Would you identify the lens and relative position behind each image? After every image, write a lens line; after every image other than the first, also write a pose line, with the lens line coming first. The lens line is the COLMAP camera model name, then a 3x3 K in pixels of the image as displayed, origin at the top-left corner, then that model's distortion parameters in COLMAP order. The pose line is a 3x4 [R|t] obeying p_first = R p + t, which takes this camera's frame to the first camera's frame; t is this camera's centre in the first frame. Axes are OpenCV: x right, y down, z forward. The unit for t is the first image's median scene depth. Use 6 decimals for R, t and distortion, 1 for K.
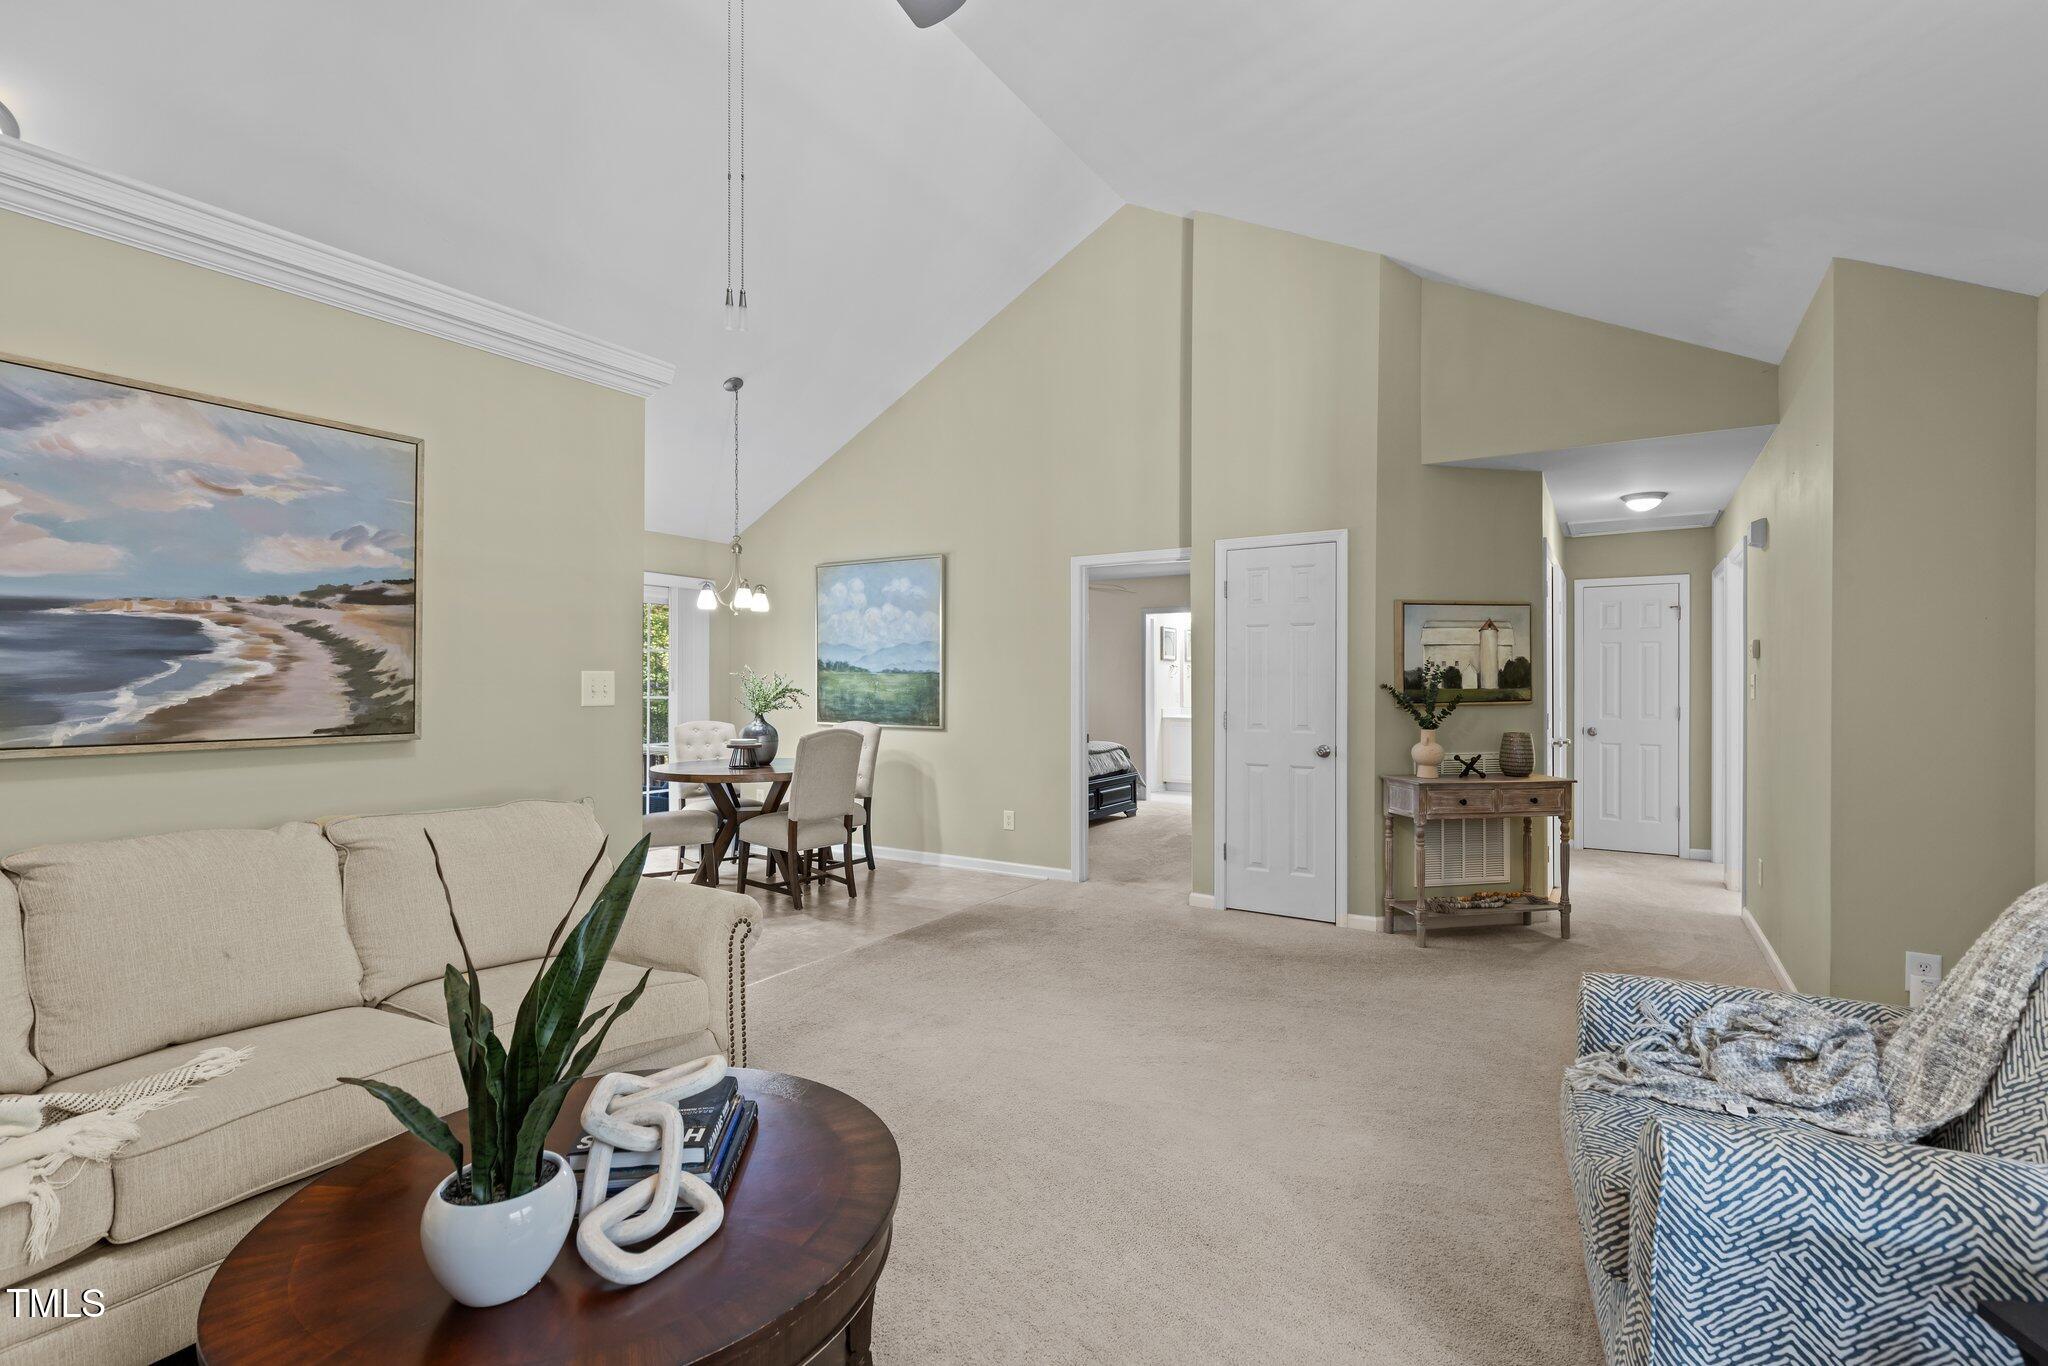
lens RADIAL K [[928.7, 0, 1025.1], [0, 928.7, 689.2], [0, 0, 1]] dist [0.004319, -0.000061]
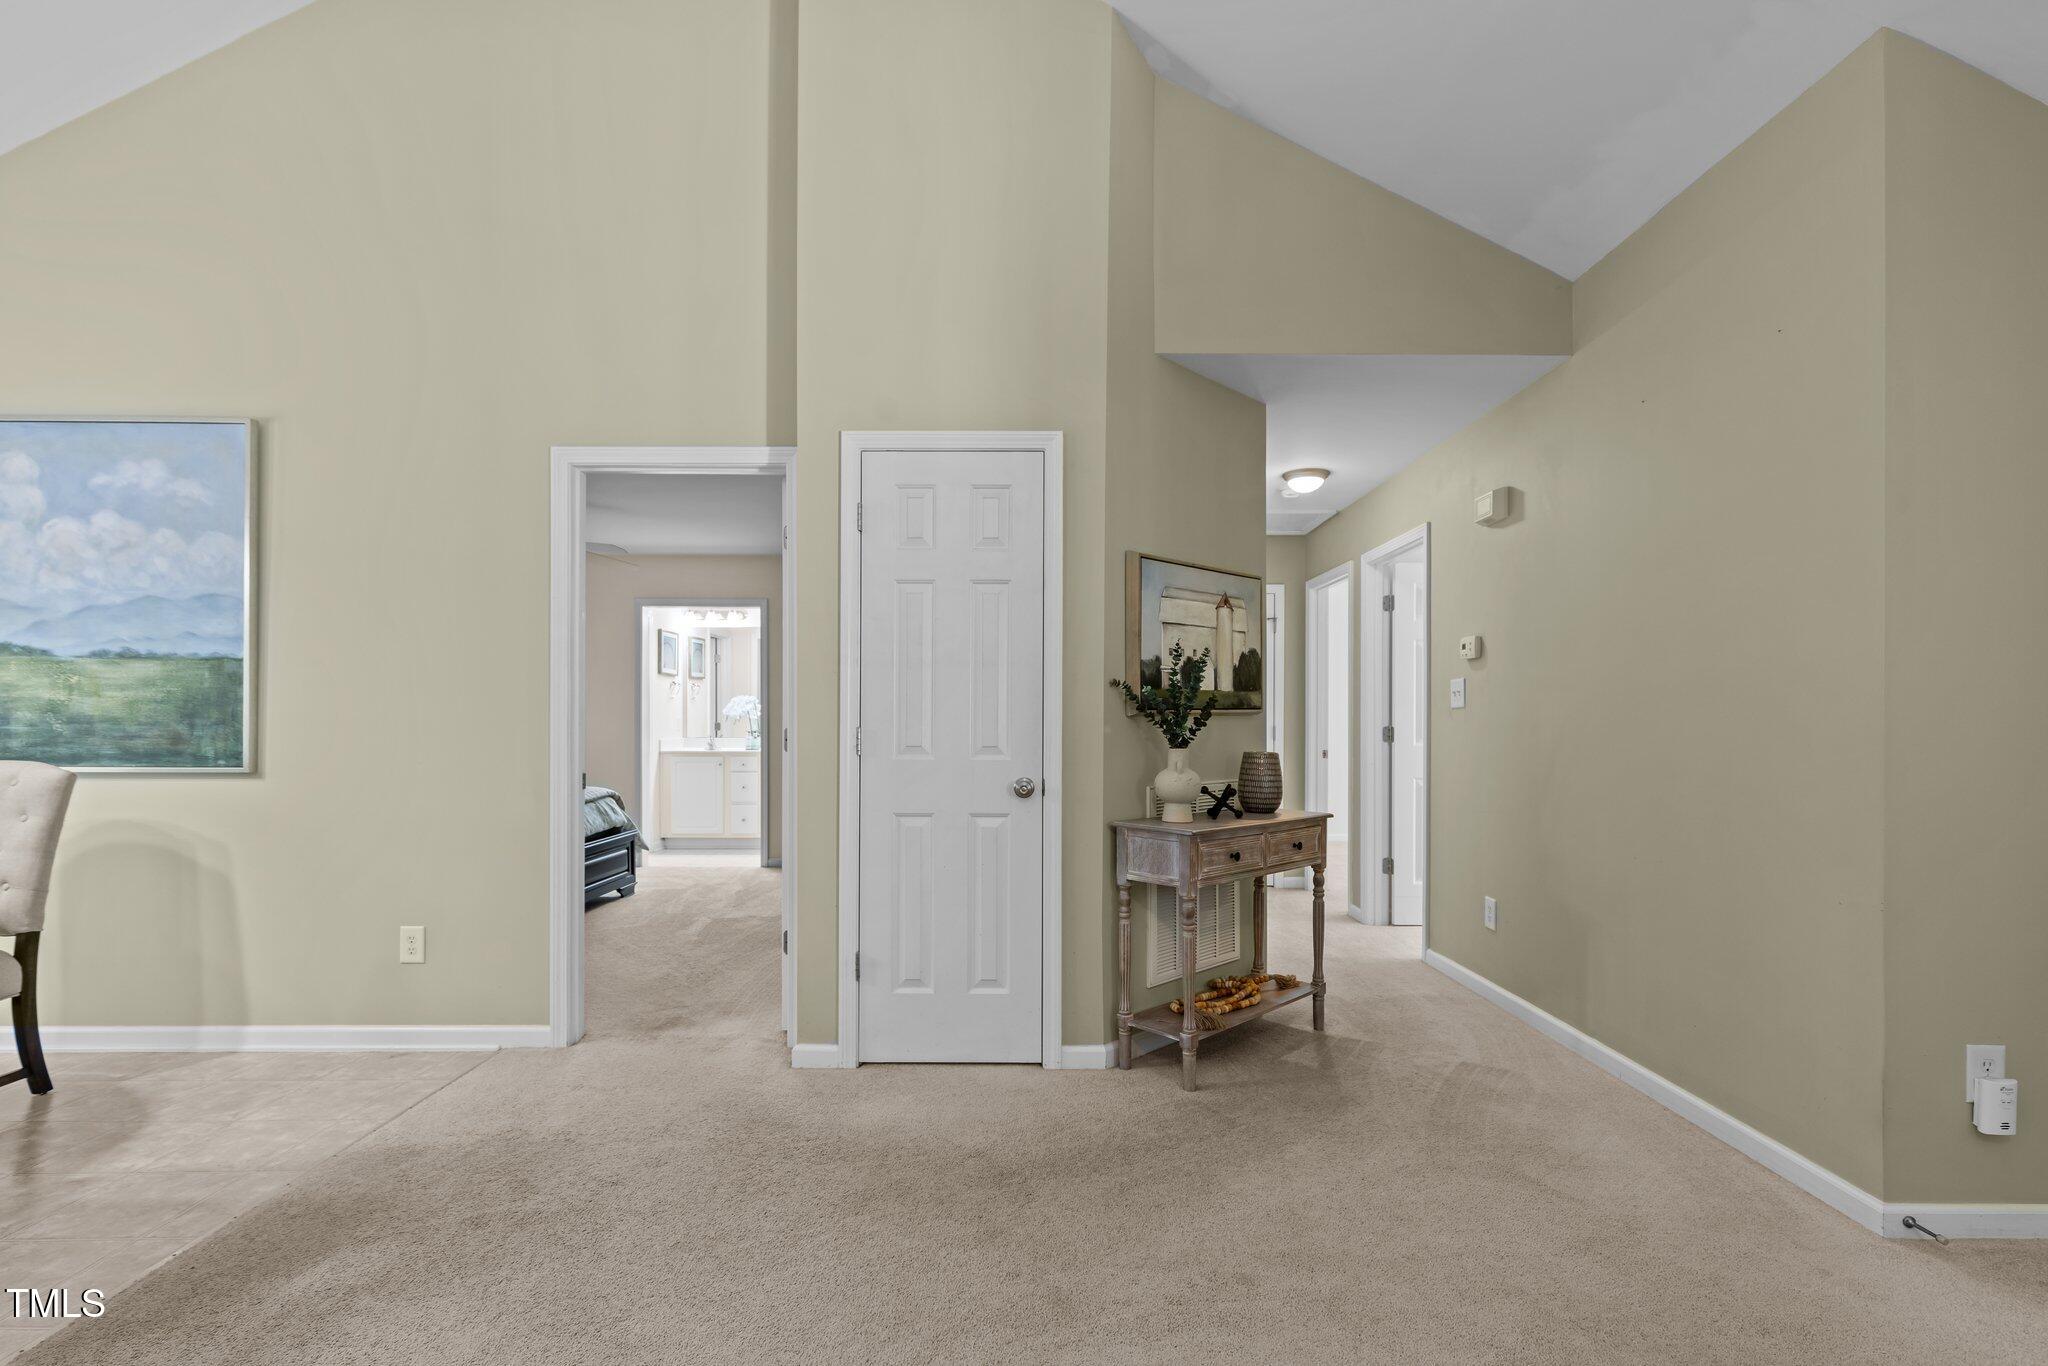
lens RADIAL K [[939.1, 0, 1033.5], [0, 939.1, 716.2], [0, 0, 1]] dist [0.004800, -0.000273]
pose [[0.843466, 0.003234, 0.537173, -0.008839], [0.002990, 0.999938, -0.010714, 0.023940], [-0.537174, 0.010643, 0.843404, 0.435534]]
